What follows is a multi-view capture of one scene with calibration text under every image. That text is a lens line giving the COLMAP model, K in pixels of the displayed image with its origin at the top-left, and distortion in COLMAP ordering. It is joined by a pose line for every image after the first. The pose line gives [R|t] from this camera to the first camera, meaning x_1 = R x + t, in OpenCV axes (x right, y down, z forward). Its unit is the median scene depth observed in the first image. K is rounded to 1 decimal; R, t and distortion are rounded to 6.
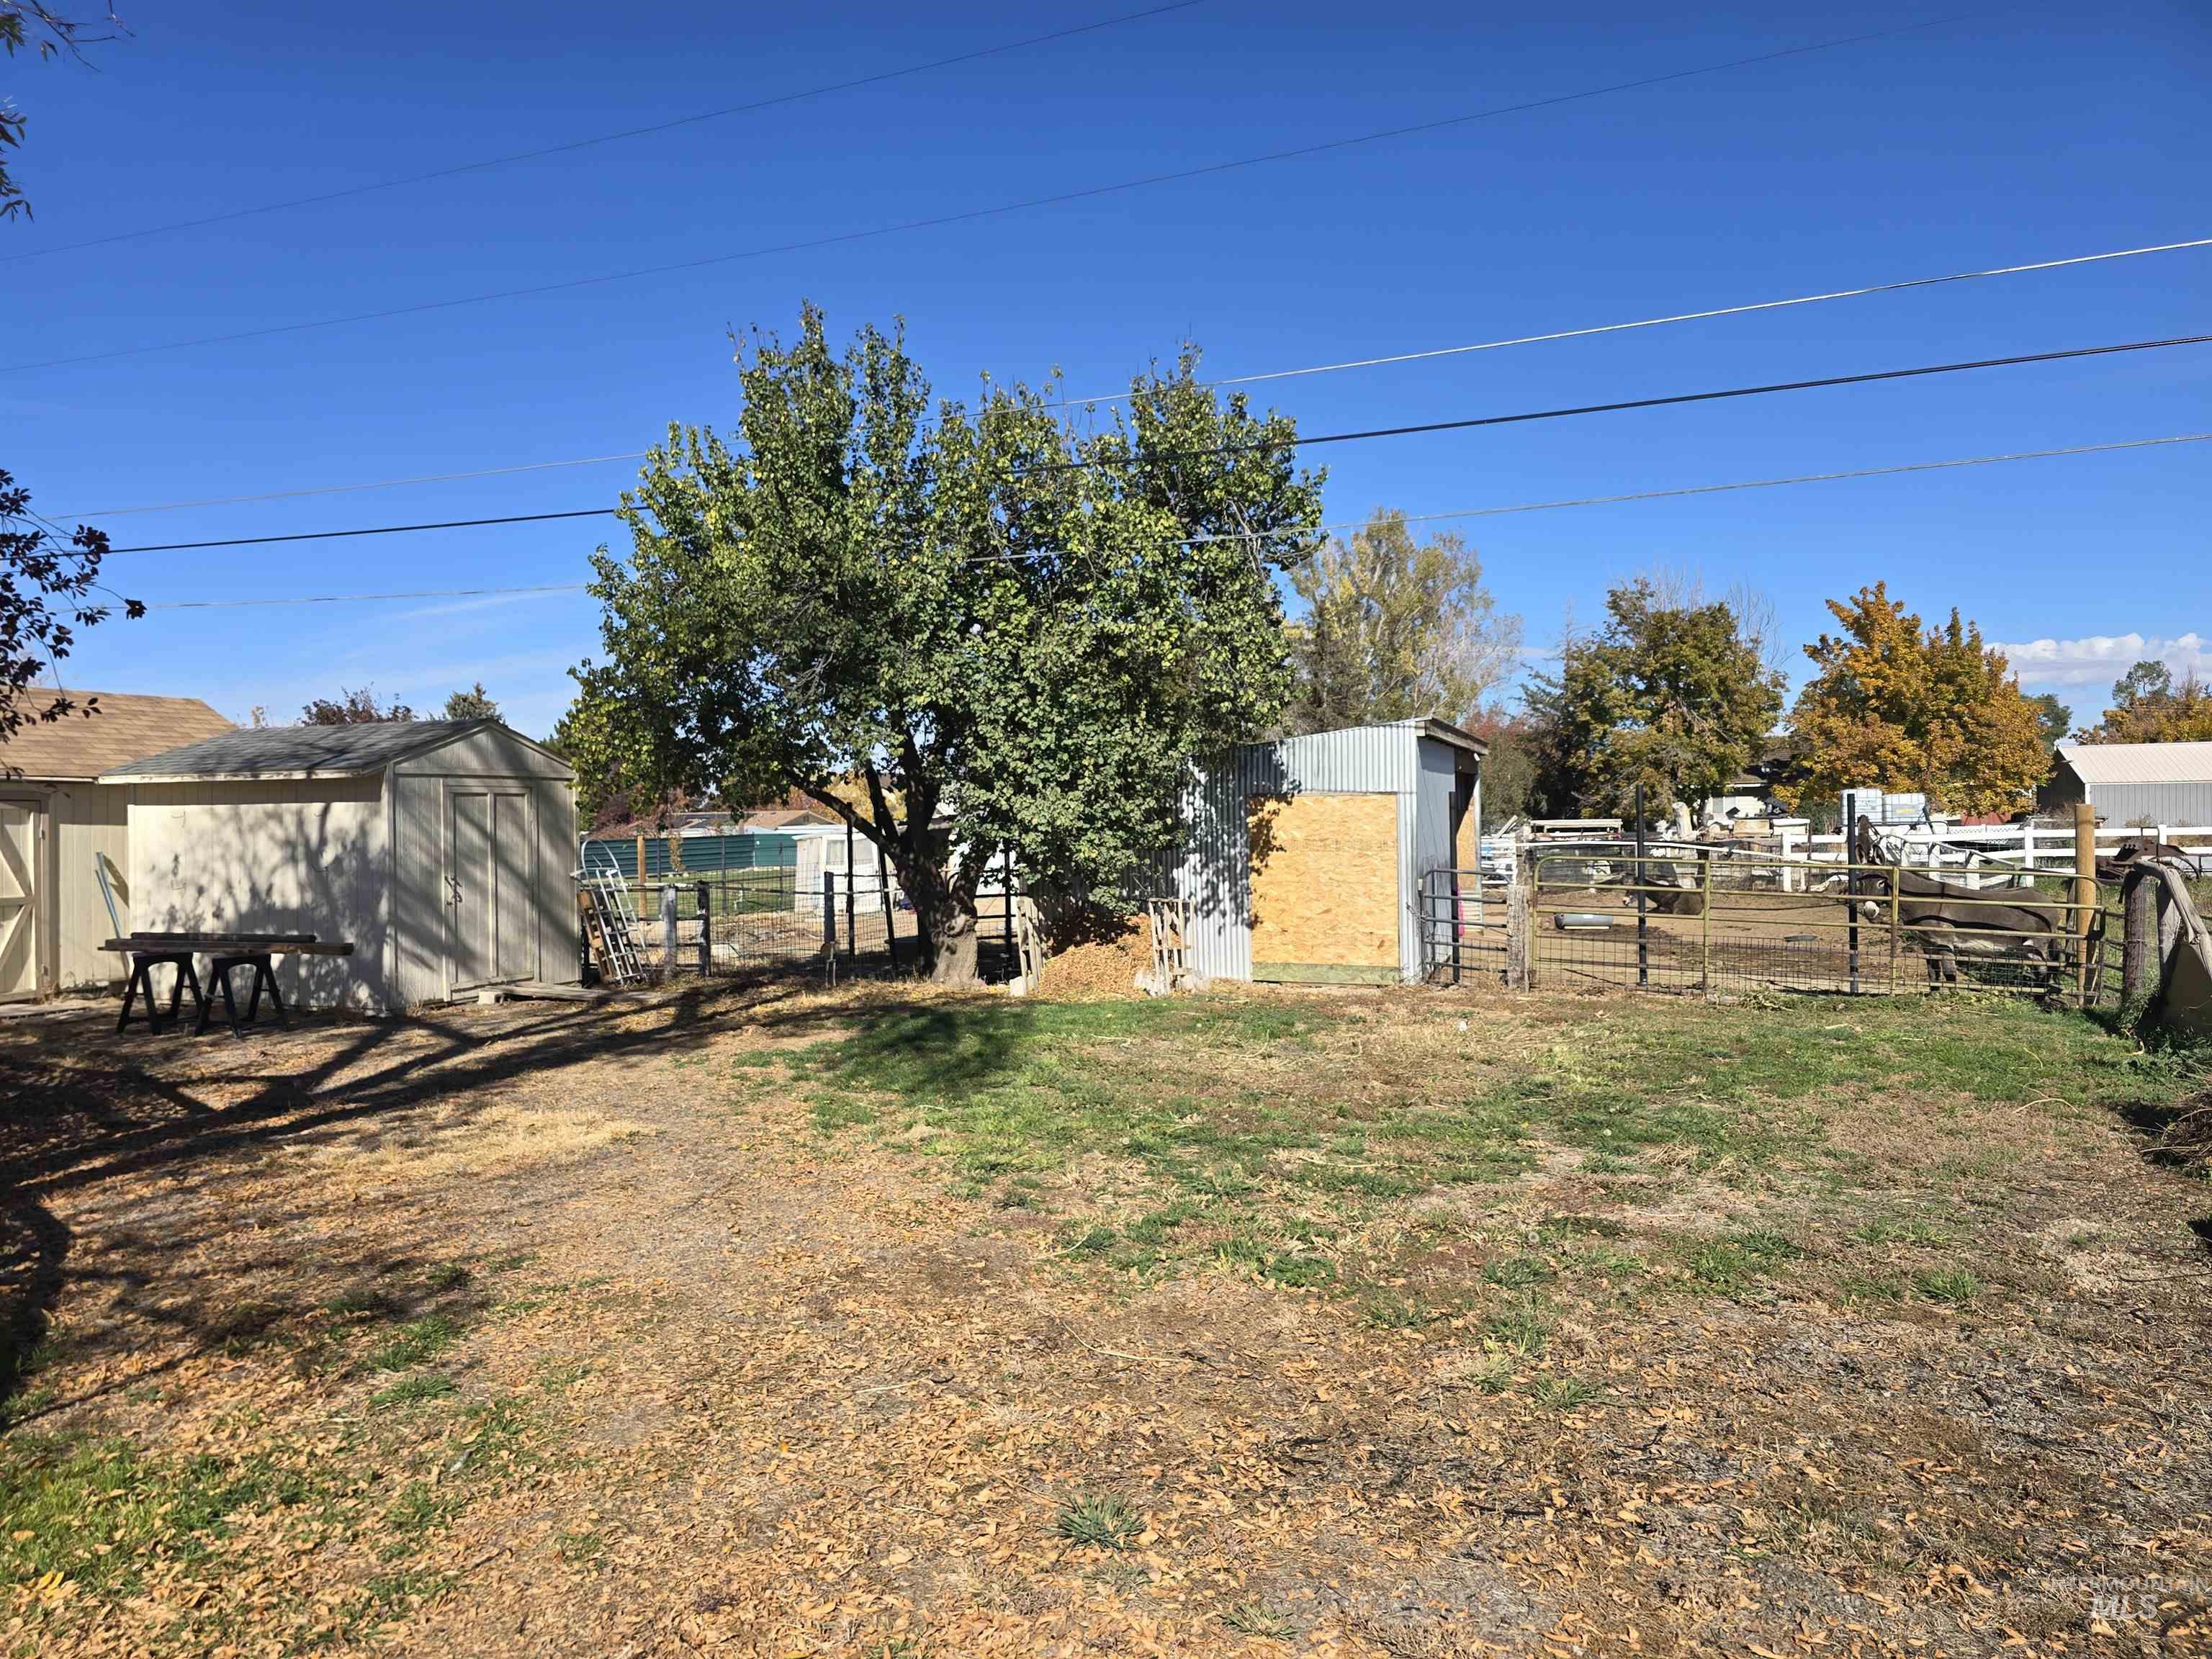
lens RADIAL K [[1459.8, 0, 1095.6], [0, 1459.8, 811.8], [0, 0, 1]] dist [0.058470, -0.054062]
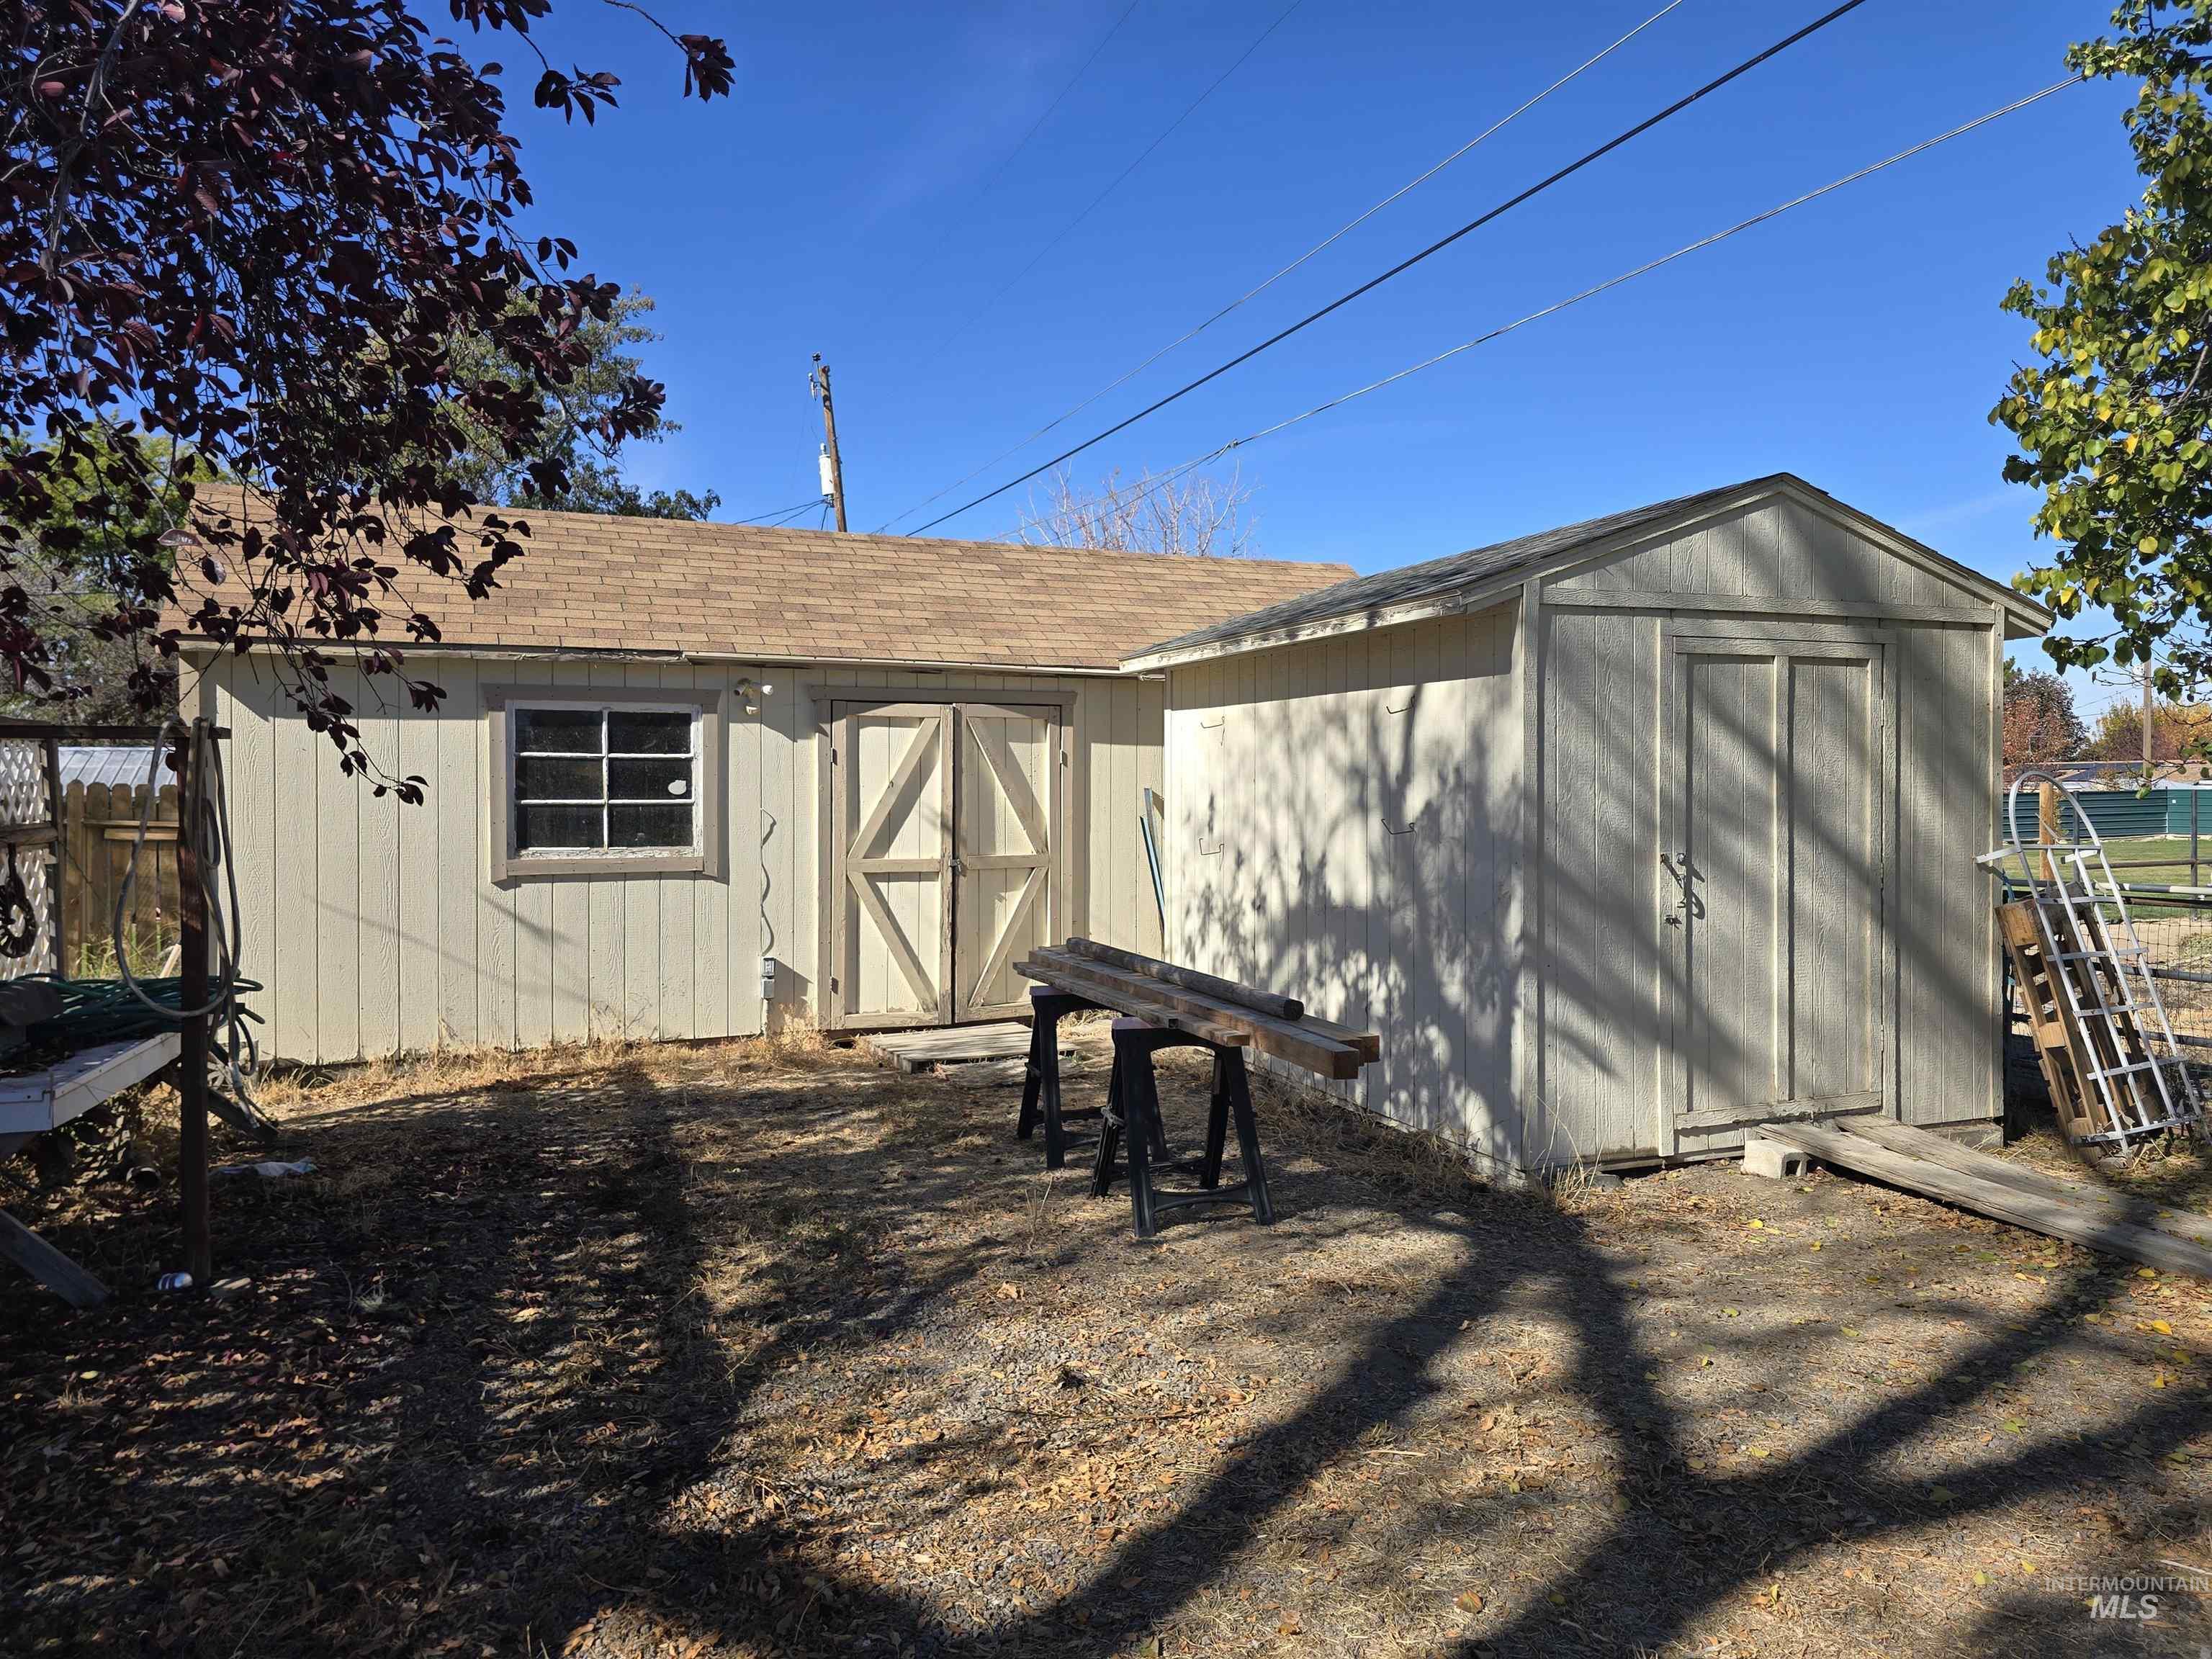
lens RADIAL K [[1459.8, 0, 1095.6], [0, 1459.8, 811.8], [0, 0, 1]] dist [0.058470, -0.054062]
pose [[0.670880, 0.025312, -0.741134, -0.242131], [-0.001966, 0.999474, 0.032355, 0.018431], [0.741564, -0.020250, 0.670577, 0.603577]]
